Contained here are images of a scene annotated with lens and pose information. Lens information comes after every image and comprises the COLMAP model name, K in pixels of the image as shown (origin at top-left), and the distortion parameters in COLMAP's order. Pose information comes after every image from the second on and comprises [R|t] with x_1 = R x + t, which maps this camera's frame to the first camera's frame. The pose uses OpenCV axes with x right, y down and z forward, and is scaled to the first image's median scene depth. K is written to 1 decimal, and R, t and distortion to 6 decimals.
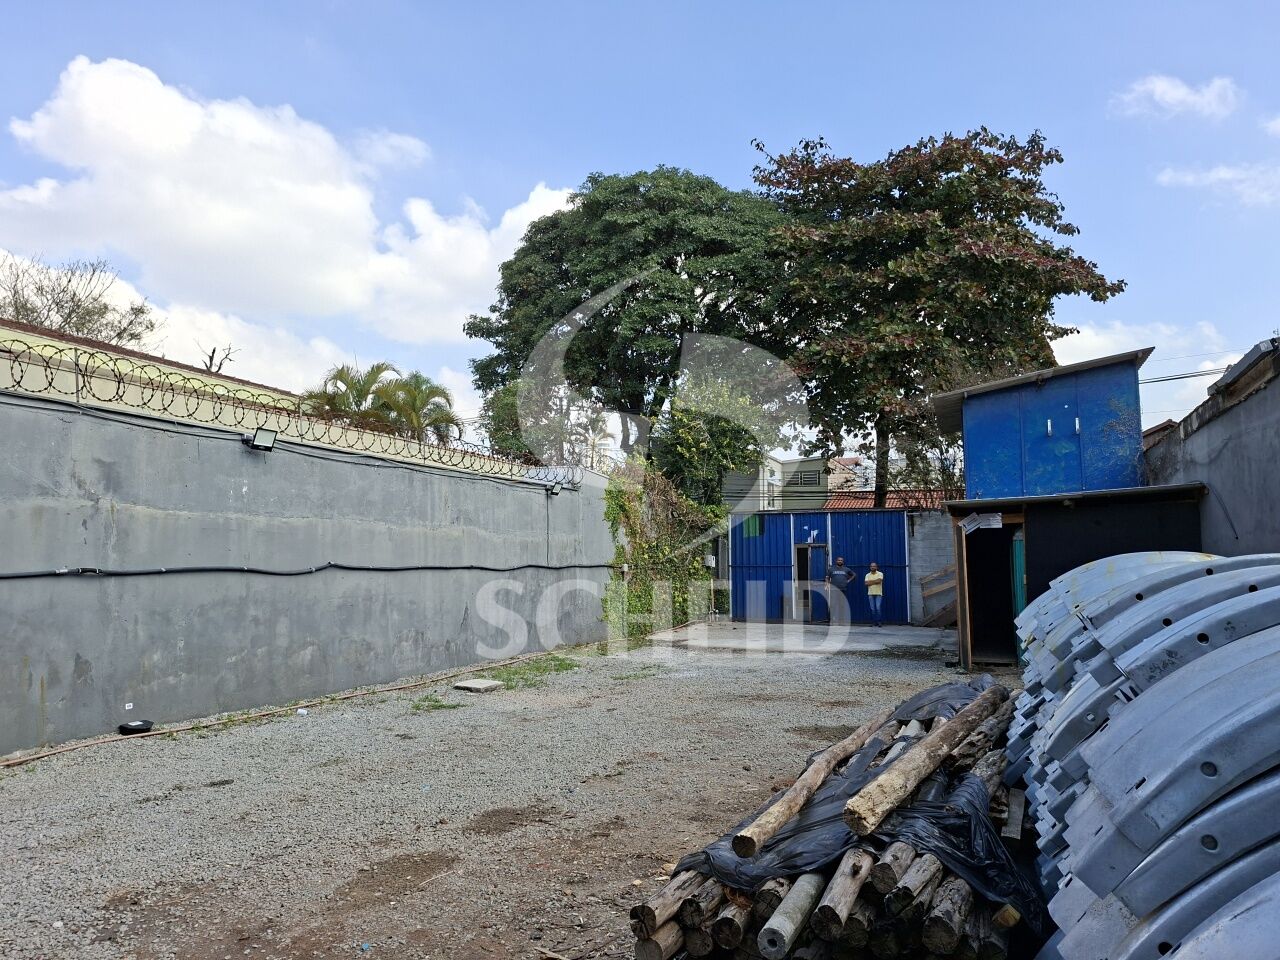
lens RADIAL K [[871.7, 0, 640.0], [0, 871.7, 480.0], [0, 0, 1]] dist [0.078612, -0.112799]
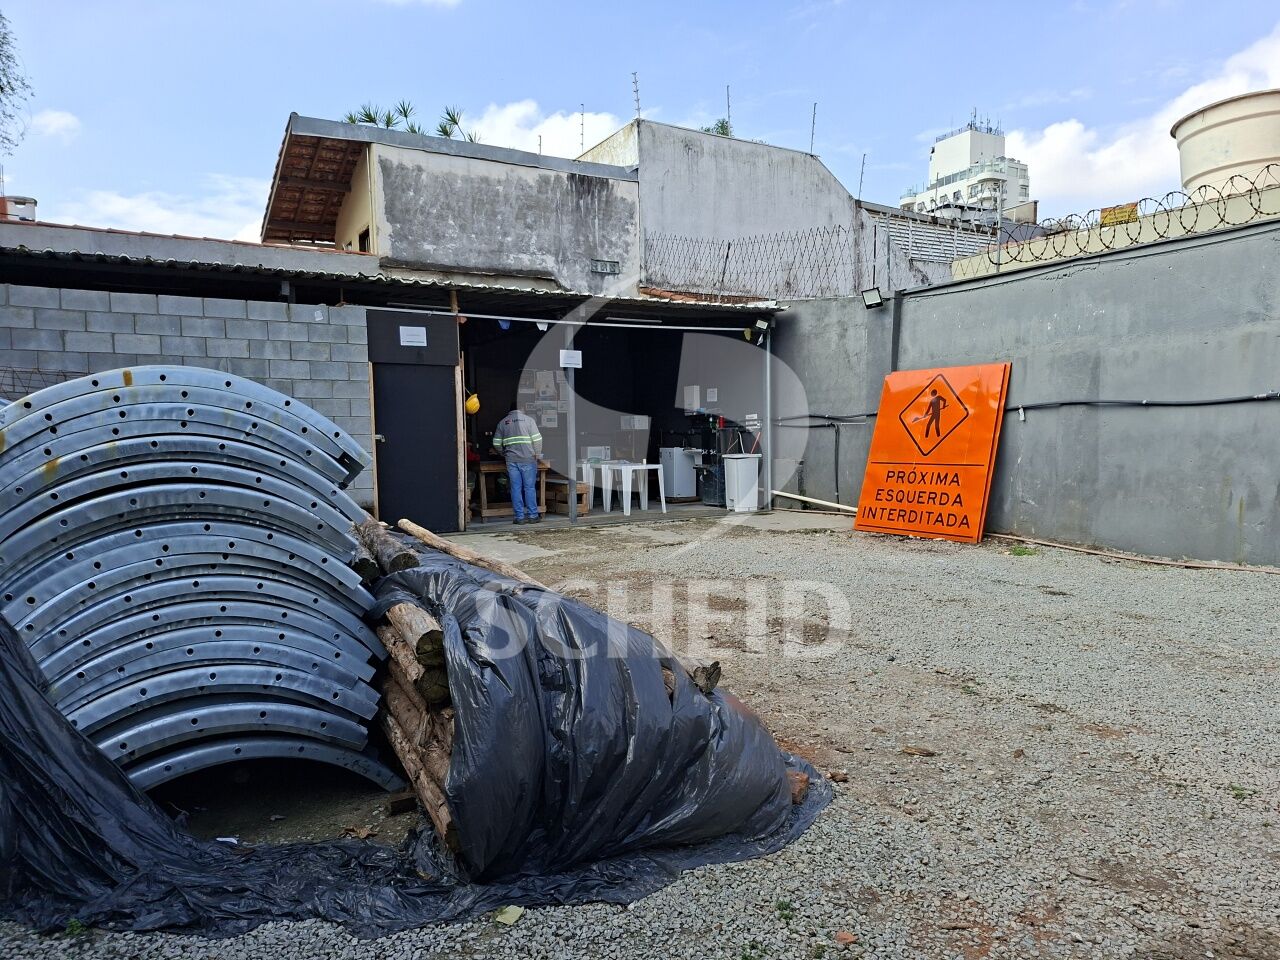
lens RADIAL K [[874.6, 0, 661.7], [0, 874.6, 478.1], [0, 0, 1]] dist [0.059385, -0.068445]
pose [[-0.612848, 0.050559, -0.788582, 0.323232], [0.093728, 0.995557, -0.009012, 0.083270], [0.784623, -0.079435, -0.614864, 0.634388]]
